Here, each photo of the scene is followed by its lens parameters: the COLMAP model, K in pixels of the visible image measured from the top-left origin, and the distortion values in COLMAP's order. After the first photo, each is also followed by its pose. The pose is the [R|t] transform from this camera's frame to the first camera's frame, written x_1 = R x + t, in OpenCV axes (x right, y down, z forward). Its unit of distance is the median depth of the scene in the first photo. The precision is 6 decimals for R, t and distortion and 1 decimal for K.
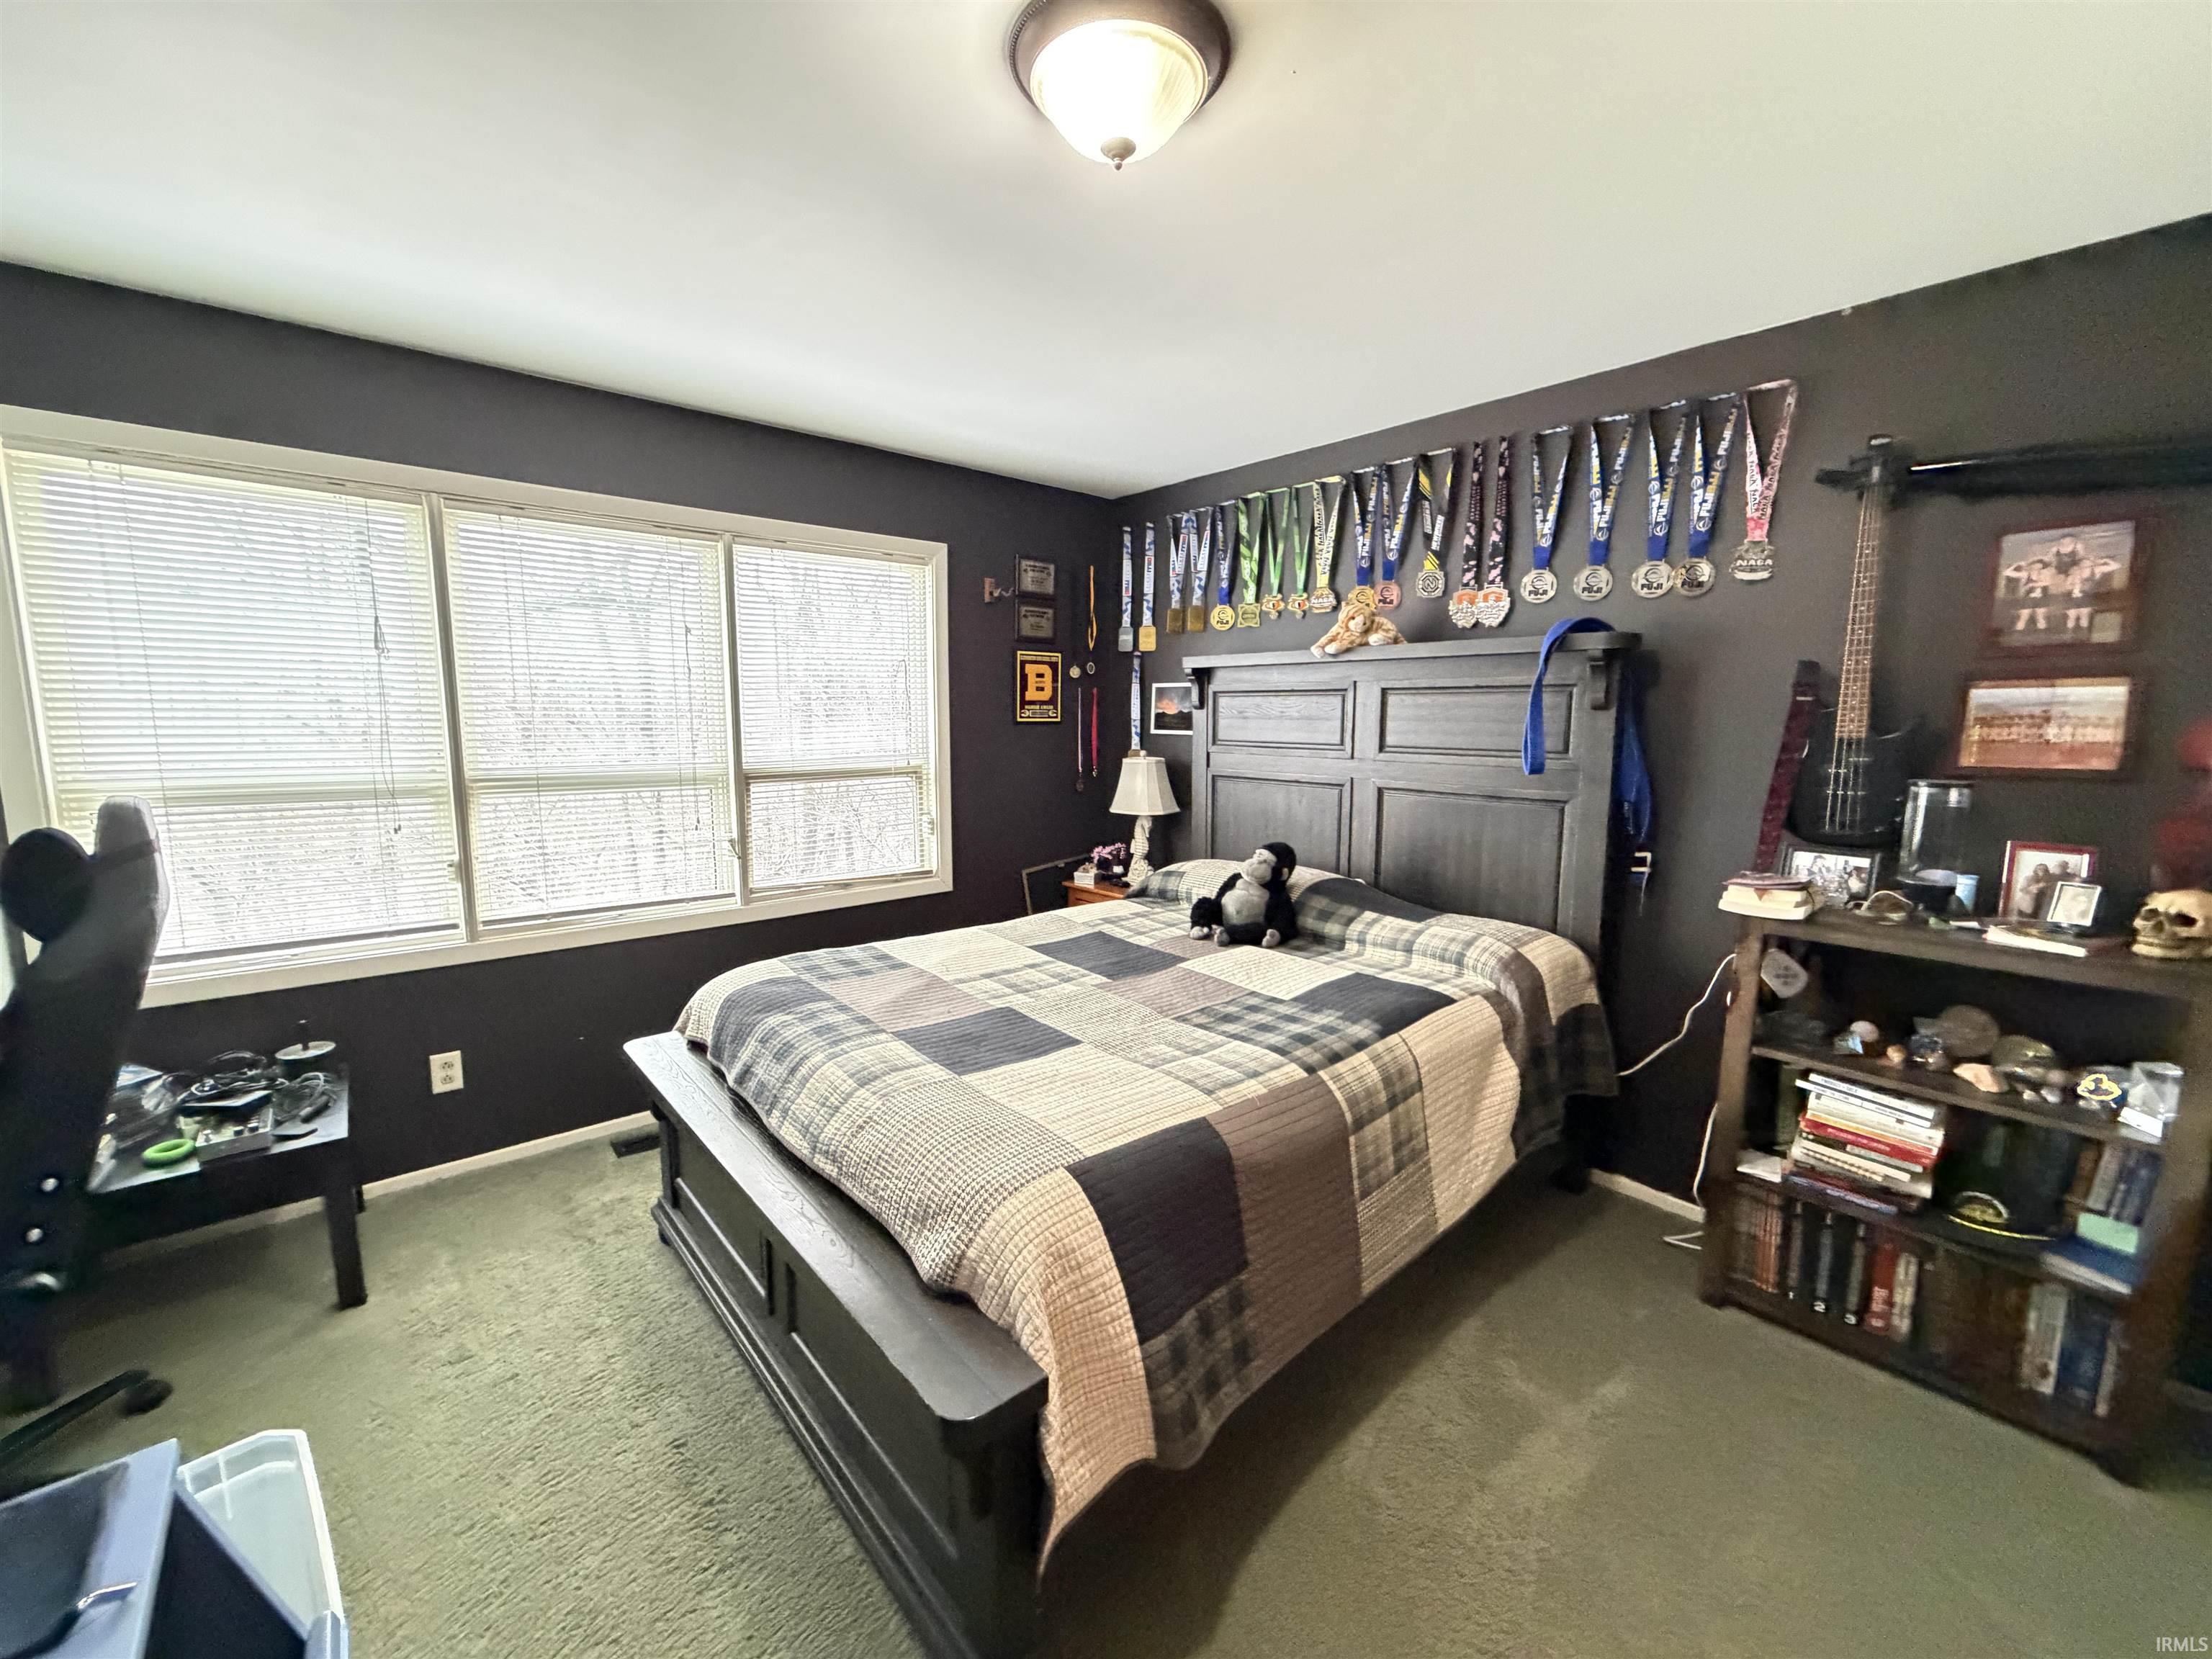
lens RADIAL K [[879.0, 0, 1096.9], [0, 879.0, 827.9], [0, 0, 1]] dist [-0.001130, -0.000988]
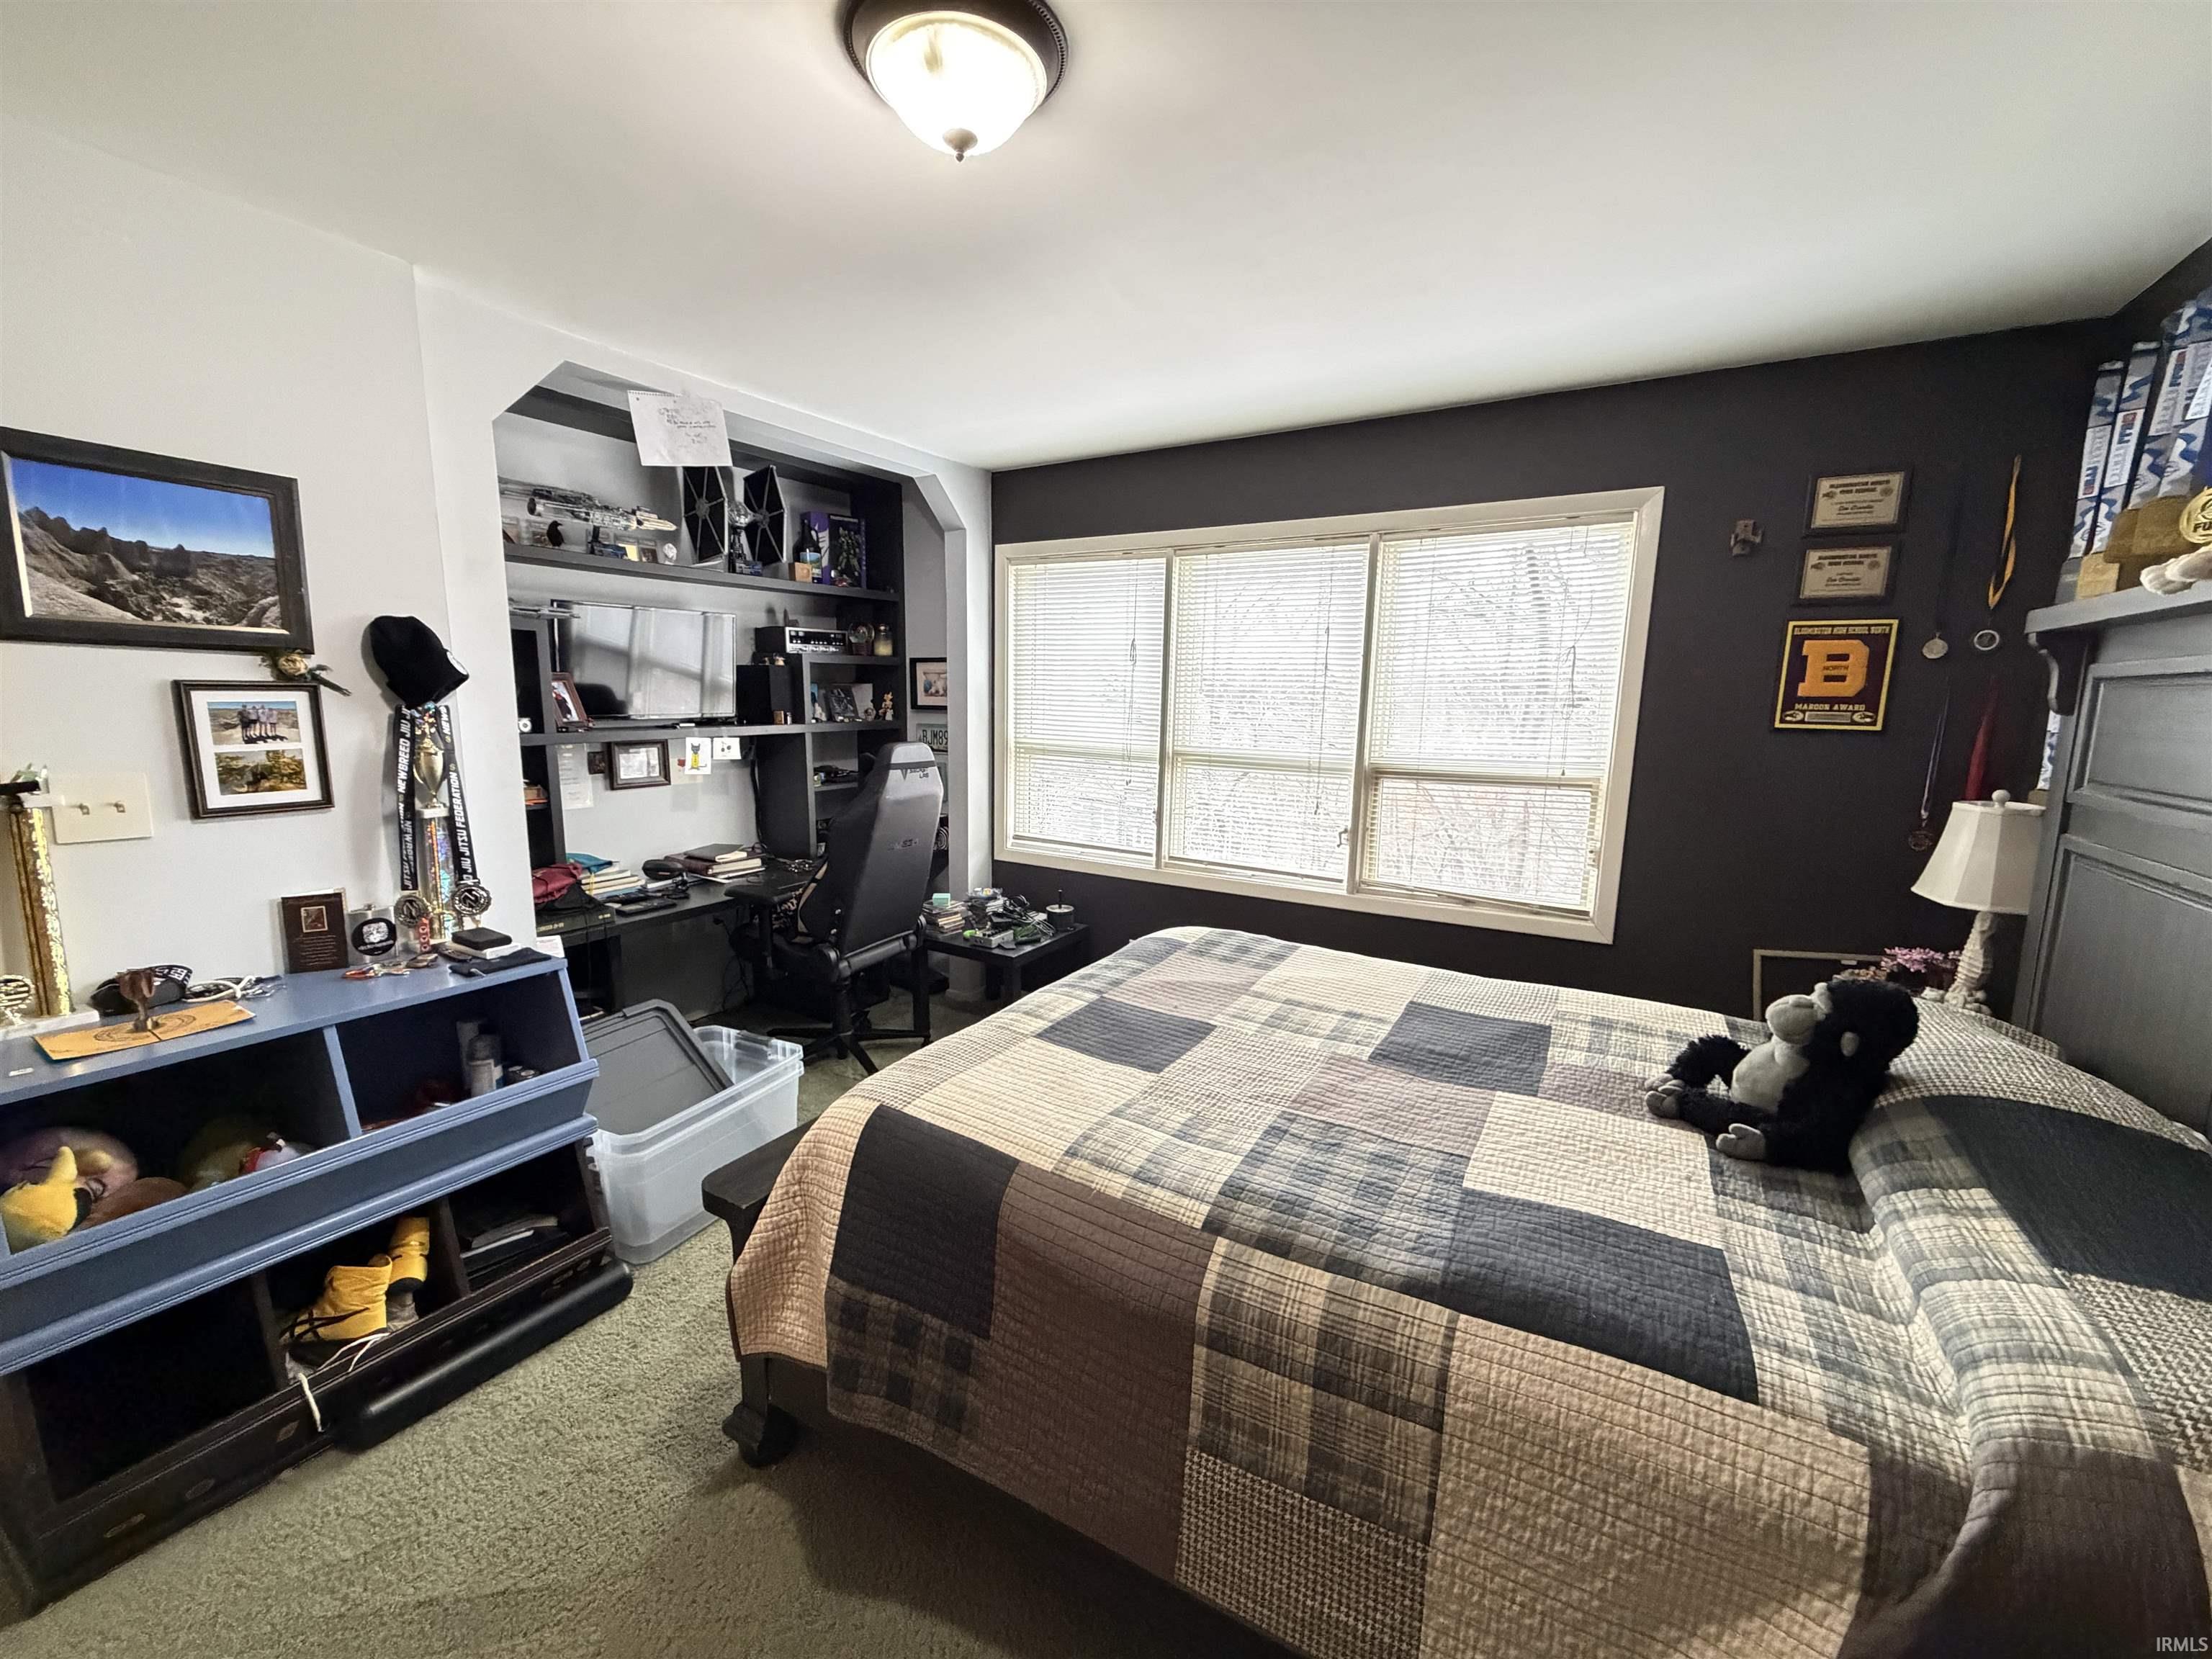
lens RADIAL K [[879.0, 0, 1098.9], [0, 879.0, 826.9], [0, 0, 1]] dist [-0.001130, -0.000988]
pose [[0.316056, 0.140050, -0.938347, 0.611740], [-0.138746, 0.985234, 0.100316, -0.068711], [0.938540, 0.098486, 0.330821, 0.488744]]
